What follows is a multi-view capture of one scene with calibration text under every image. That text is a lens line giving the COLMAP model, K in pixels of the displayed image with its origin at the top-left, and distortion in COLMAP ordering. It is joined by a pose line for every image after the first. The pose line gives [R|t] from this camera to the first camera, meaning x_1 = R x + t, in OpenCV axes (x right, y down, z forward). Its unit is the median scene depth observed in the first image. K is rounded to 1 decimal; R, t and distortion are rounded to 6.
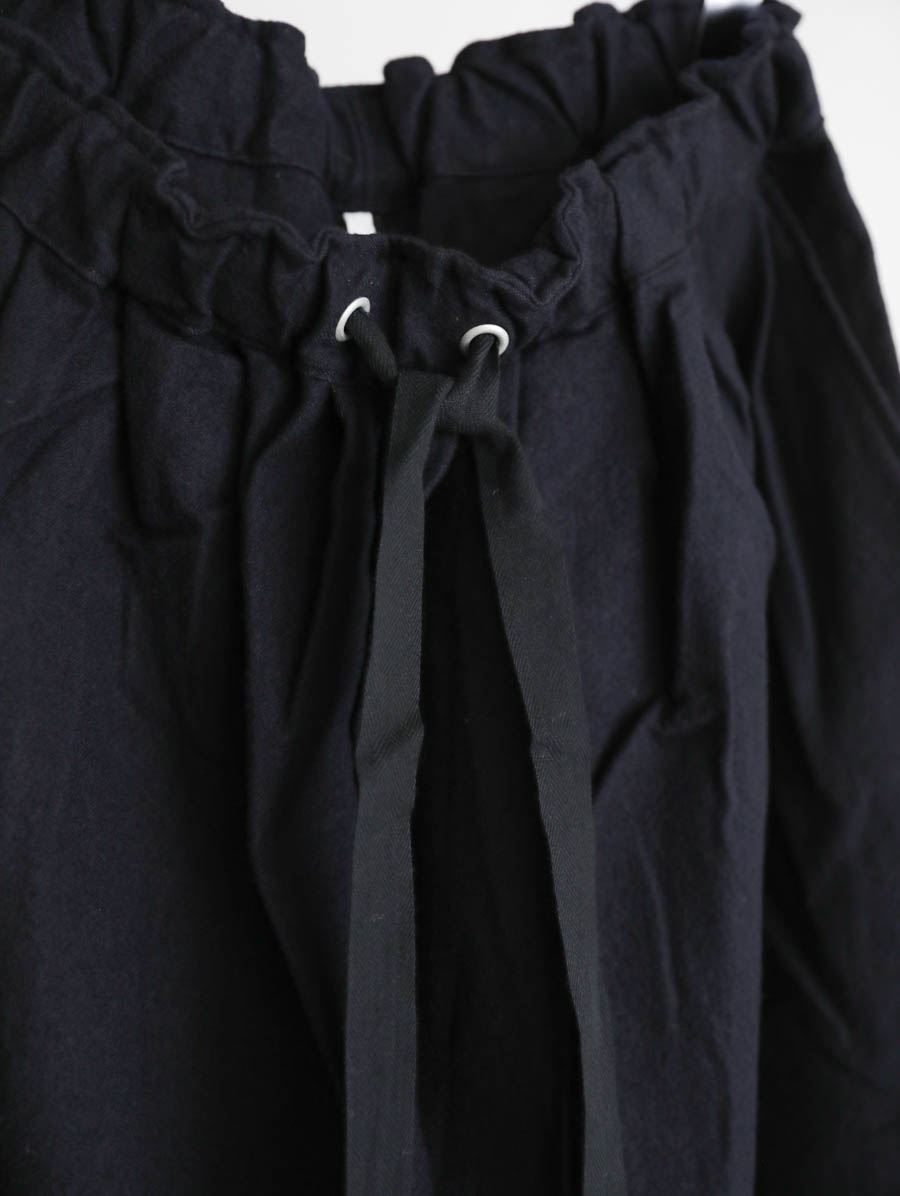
lens RADIAL K [[1640.5, 0, 450.0], [0, 1640.5, 598.0], [0, 0, 1]] dist [-0.024158, -0.056582]
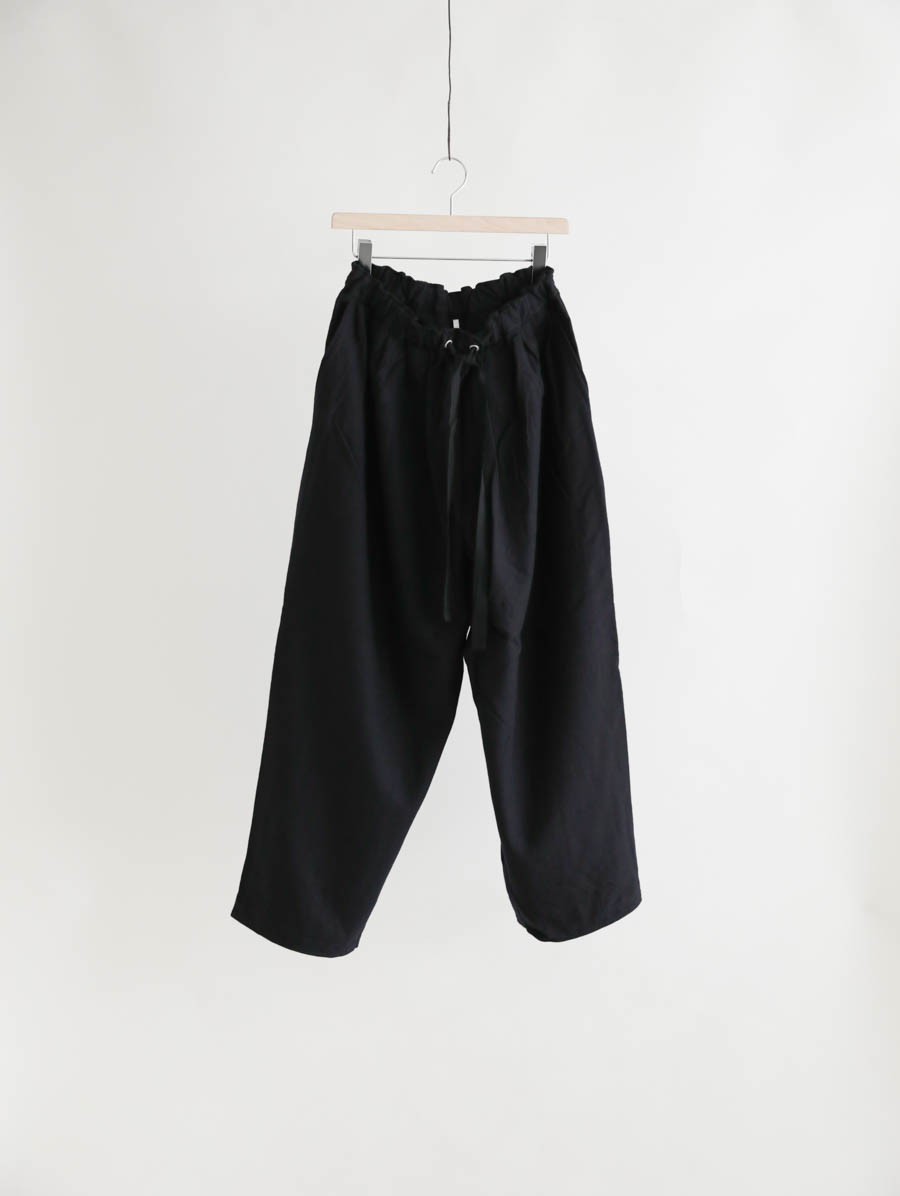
lens RADIAL K [[1640.5, 0, 450.0], [0, 1640.5, 598.0], [0, 0, 1]] dist [-0.024158, -0.056582]
pose [[0.977488, 0.024993, -0.209505, 1.039723], [-0.009929, 0.997308, 0.072650, 0.256080], [0.210757, -0.068935, 0.975105, -4.087614]]
